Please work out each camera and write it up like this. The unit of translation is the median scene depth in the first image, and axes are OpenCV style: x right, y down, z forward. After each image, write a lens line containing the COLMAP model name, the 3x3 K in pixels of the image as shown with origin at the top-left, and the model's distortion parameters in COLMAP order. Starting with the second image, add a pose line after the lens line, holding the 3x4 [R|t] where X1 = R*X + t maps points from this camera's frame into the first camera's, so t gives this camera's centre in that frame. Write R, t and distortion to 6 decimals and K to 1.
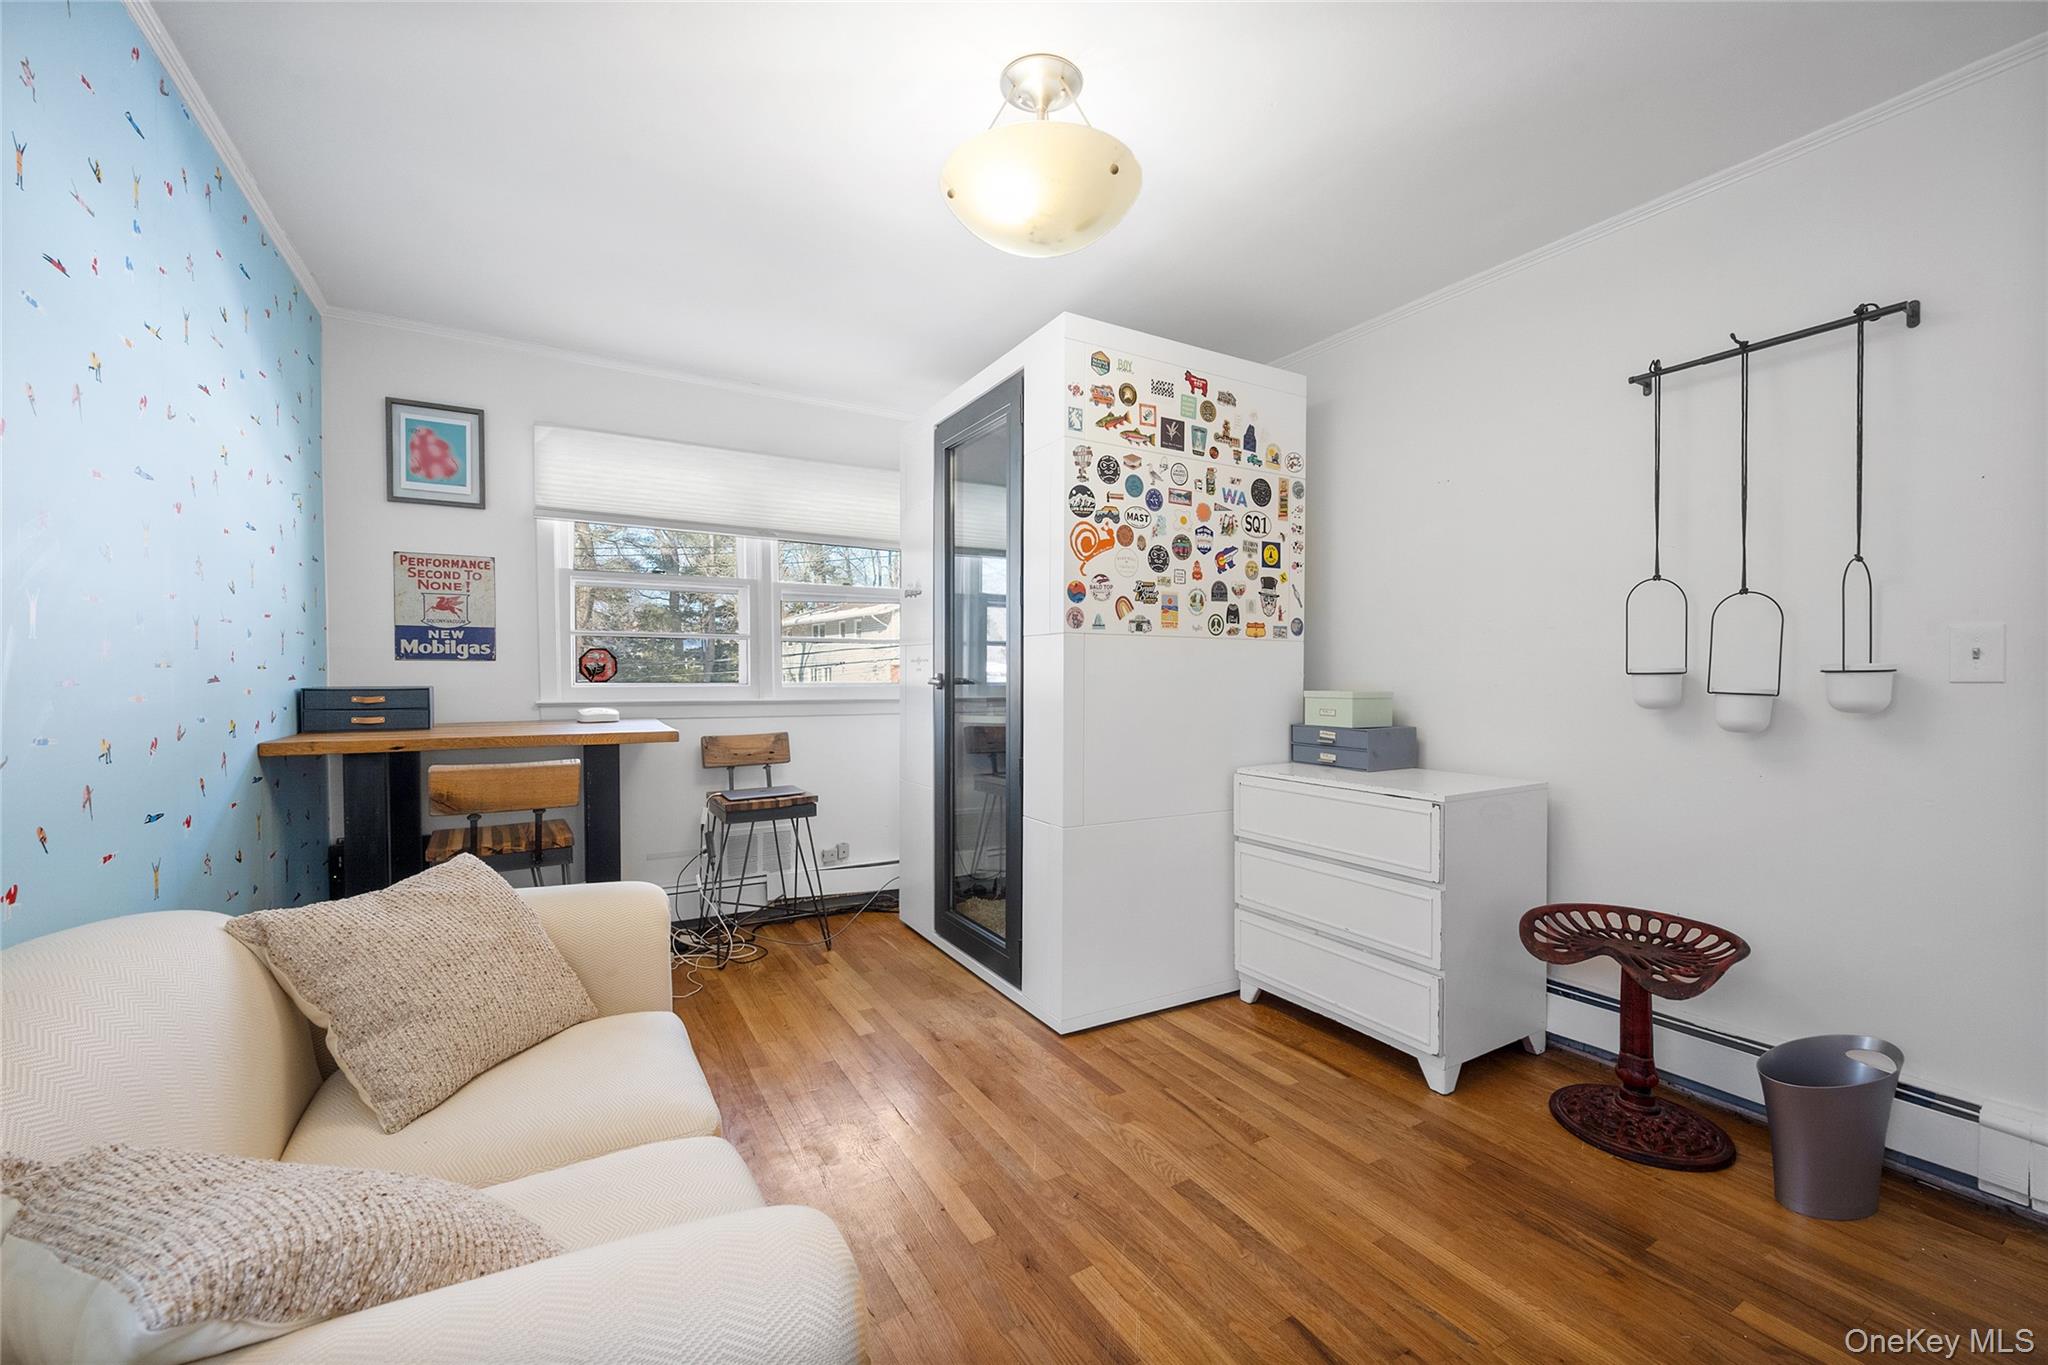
lens RADIAL K [[817.2, 0, 1024.5], [0, 817.2, 690.6], [0, 0, 1]] dist [0.000936, 0.000166]
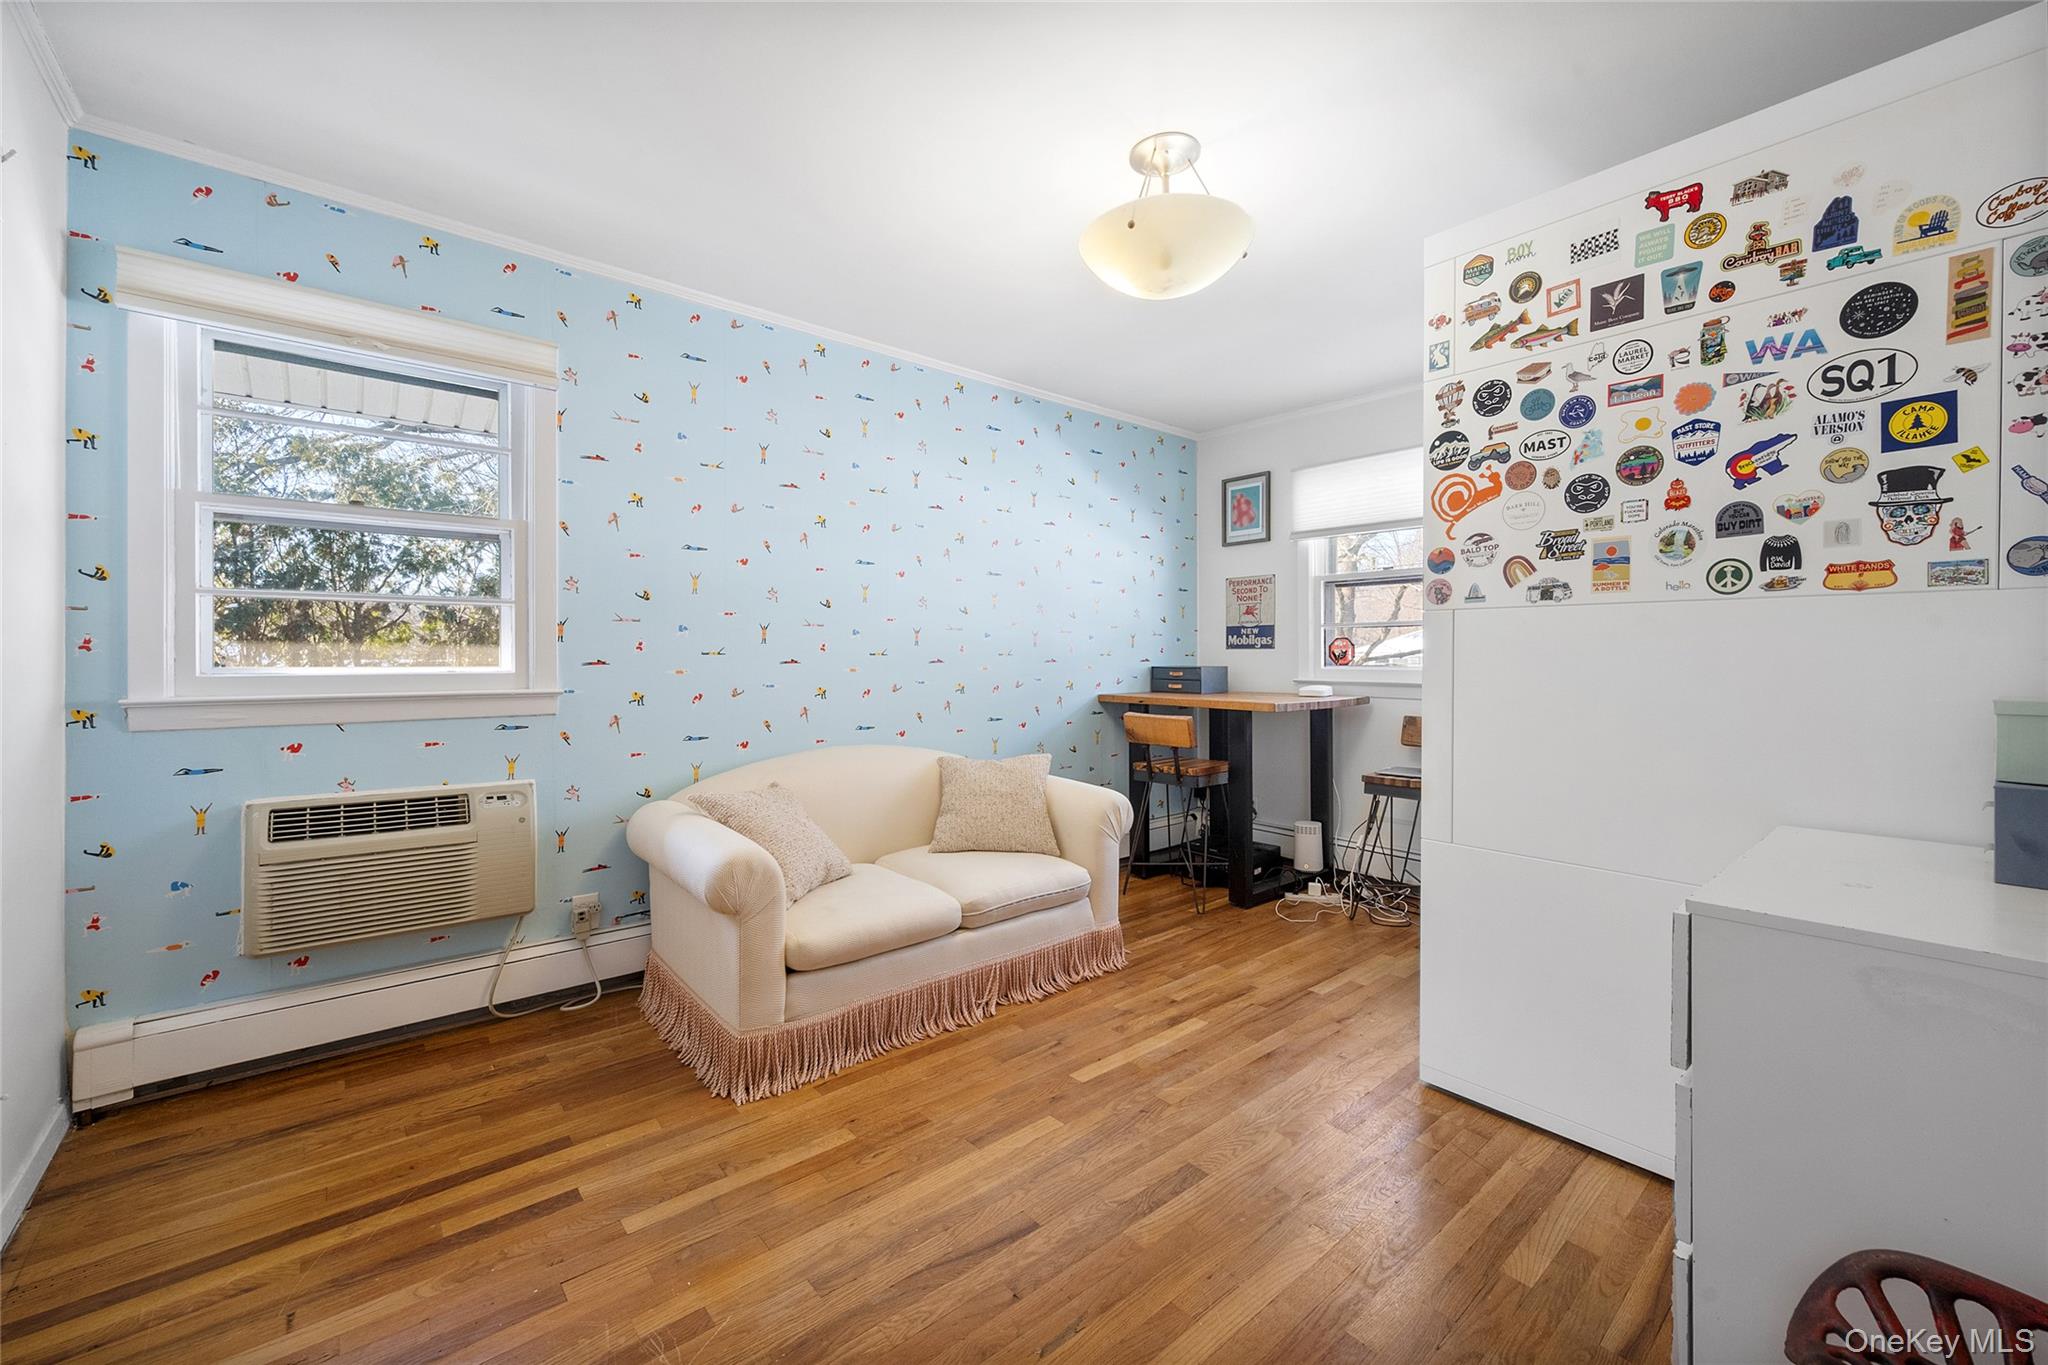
lens RADIAL K [[817.2, 0, 1029.6], [0, 817.2, 665.2], [0, 0, 1]] dist [0.000936, 0.000166]
pose [[0.177960, 0.009003, -0.983996, 0.736959], [-0.021383, 0.999757, 0.005280, -0.008235], [0.983805, 0.020101, 0.178110, 0.396379]]
